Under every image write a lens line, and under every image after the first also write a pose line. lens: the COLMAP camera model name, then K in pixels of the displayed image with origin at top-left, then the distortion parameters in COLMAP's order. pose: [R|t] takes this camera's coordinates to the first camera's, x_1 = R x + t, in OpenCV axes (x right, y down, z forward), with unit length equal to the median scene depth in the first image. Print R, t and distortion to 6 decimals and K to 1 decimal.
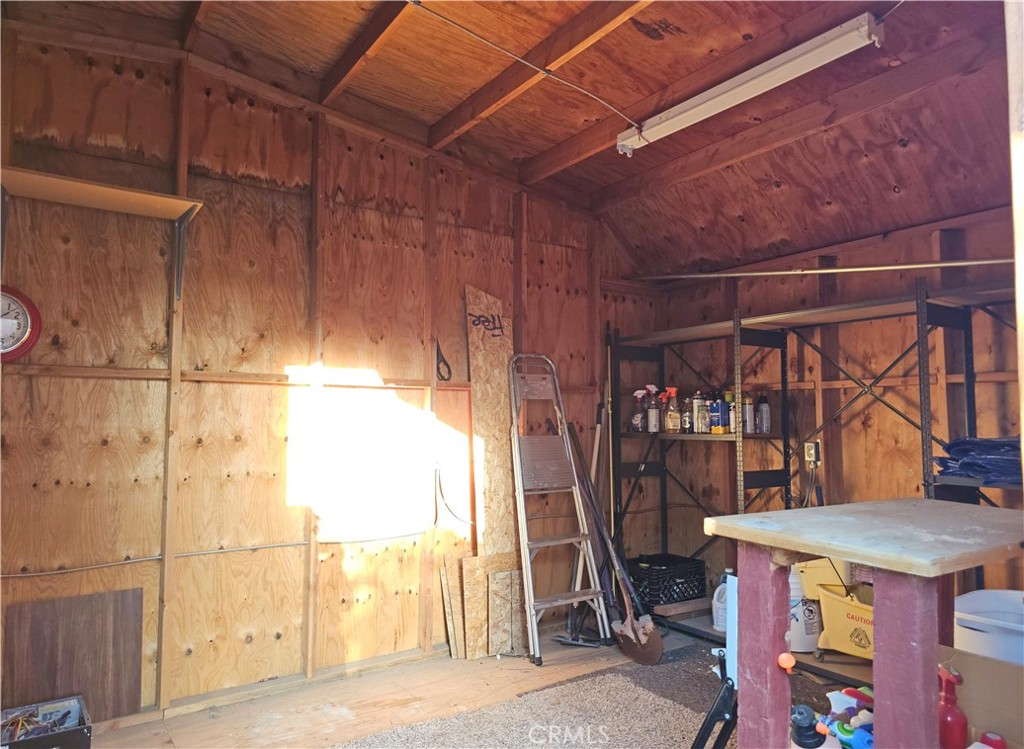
lens RADIAL K [[687.6, 0, 509.7], [0, 687.6, 375.0], [0, 0, 1]] dist [0.002151, 0.000104]
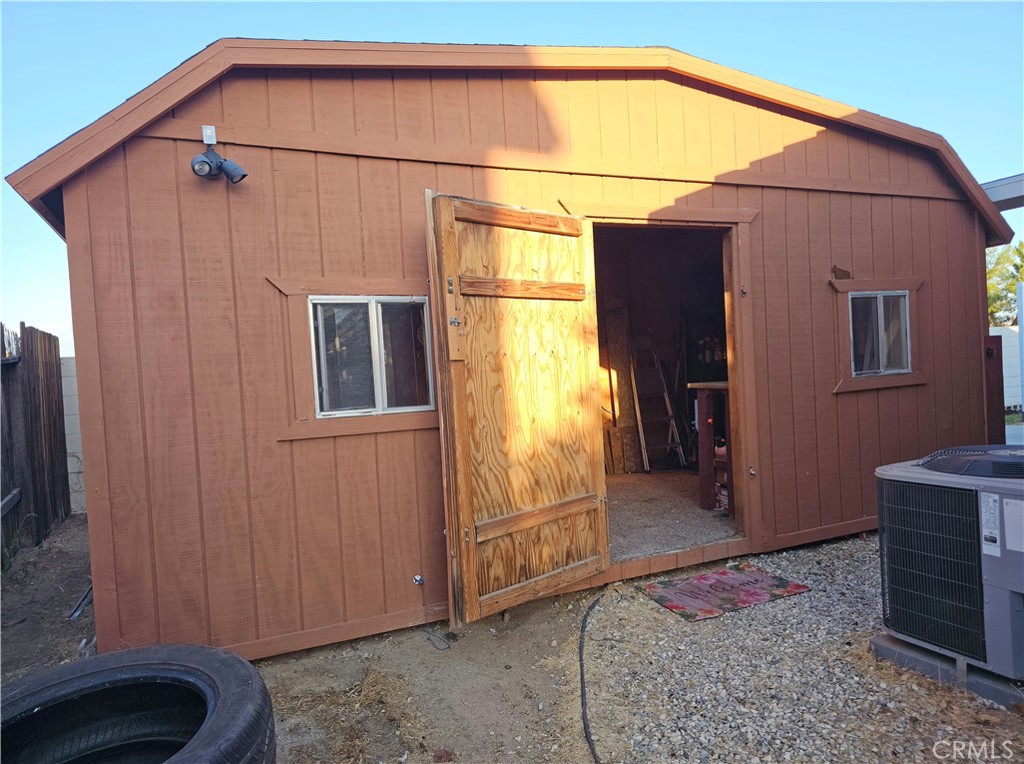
lens RADIAL K [[676.7, 0, 507.6], [0, 676.7, 388.5], [0, 0, 1]] dist [0.007846, 0.000065]
pose [[0.979806, -0.057542, -0.191491, 0.026683], [0.073714, 0.994191, 0.078426, -0.033794], [0.185866, -0.090958, 0.978356, -0.980995]]
